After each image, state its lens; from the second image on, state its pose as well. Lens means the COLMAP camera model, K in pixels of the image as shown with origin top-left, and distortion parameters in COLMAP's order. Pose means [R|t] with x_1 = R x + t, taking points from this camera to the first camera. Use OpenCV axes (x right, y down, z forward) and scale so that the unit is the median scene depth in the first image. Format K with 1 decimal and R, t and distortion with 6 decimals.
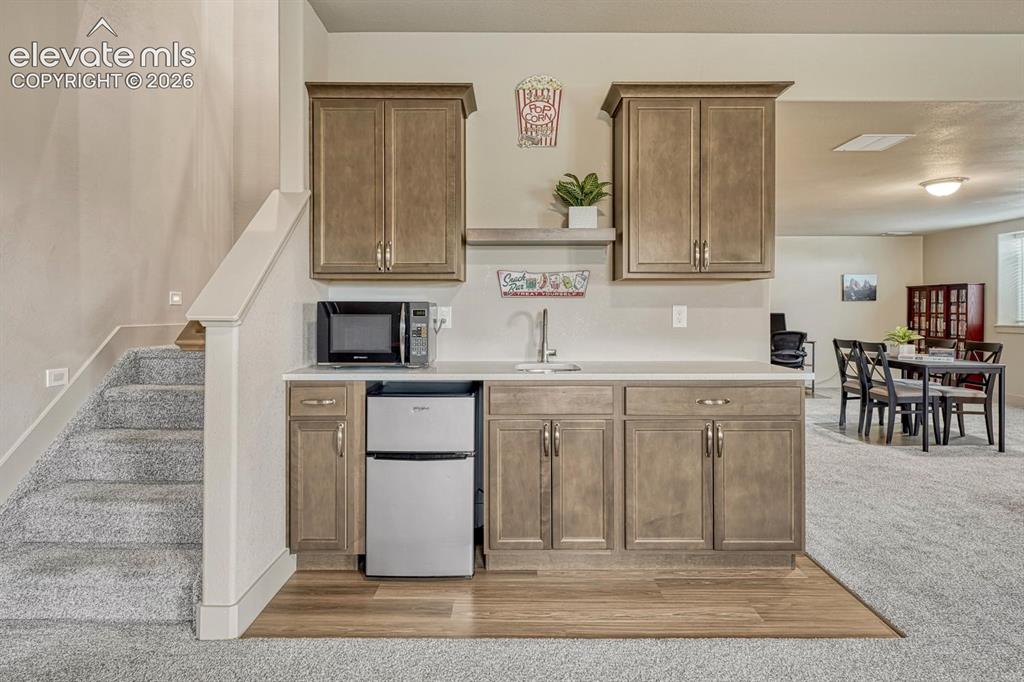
lens RADIAL K [[561.7, 0, 512.5], [0, 561.7, 307.2], [0, 0, 1]] dist [0.002810, 0.001101]
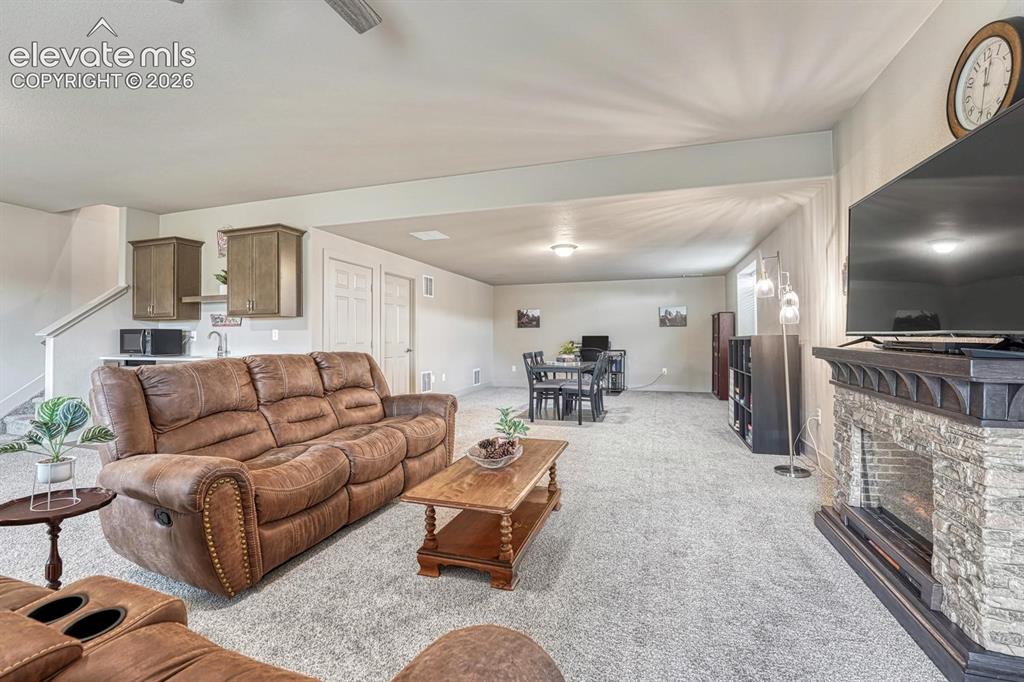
lens RADIAL K [[431.3, 0, 512.0], [0, 431.3, 341.0], [0, 0, 1]] dist [-0.029651, 0.000513]
pose [[0.952024, -0.003272, -0.306006, 0.624870], [0.006790, 0.999923, 0.010432, 0.011010], [0.305948, -0.012009, 0.951972, -0.090258]]
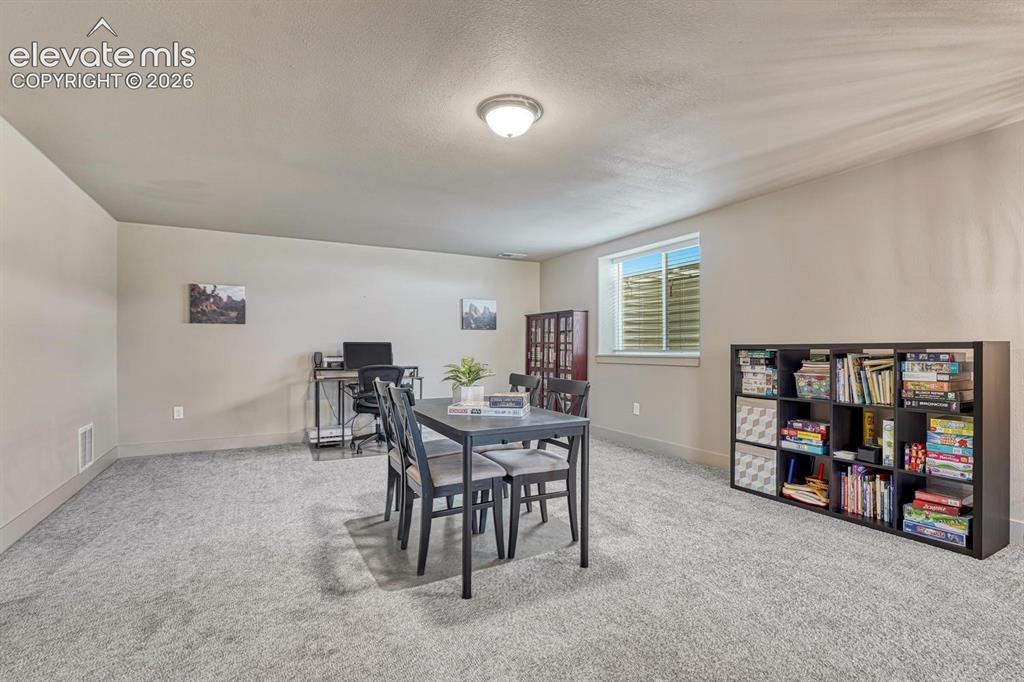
lens RADIAL K [[469.4, 0, 511.9], [0, 469.4, 350.5], [0, 0, 1]] dist [-0.016355, -0.000081]
pose [[0.875457, -0.005487, 0.483265, 0.337017], [0.000324, 0.999942, 0.010767, 0.015201], [-0.483296, -0.009269, 0.875408, 0.363005]]
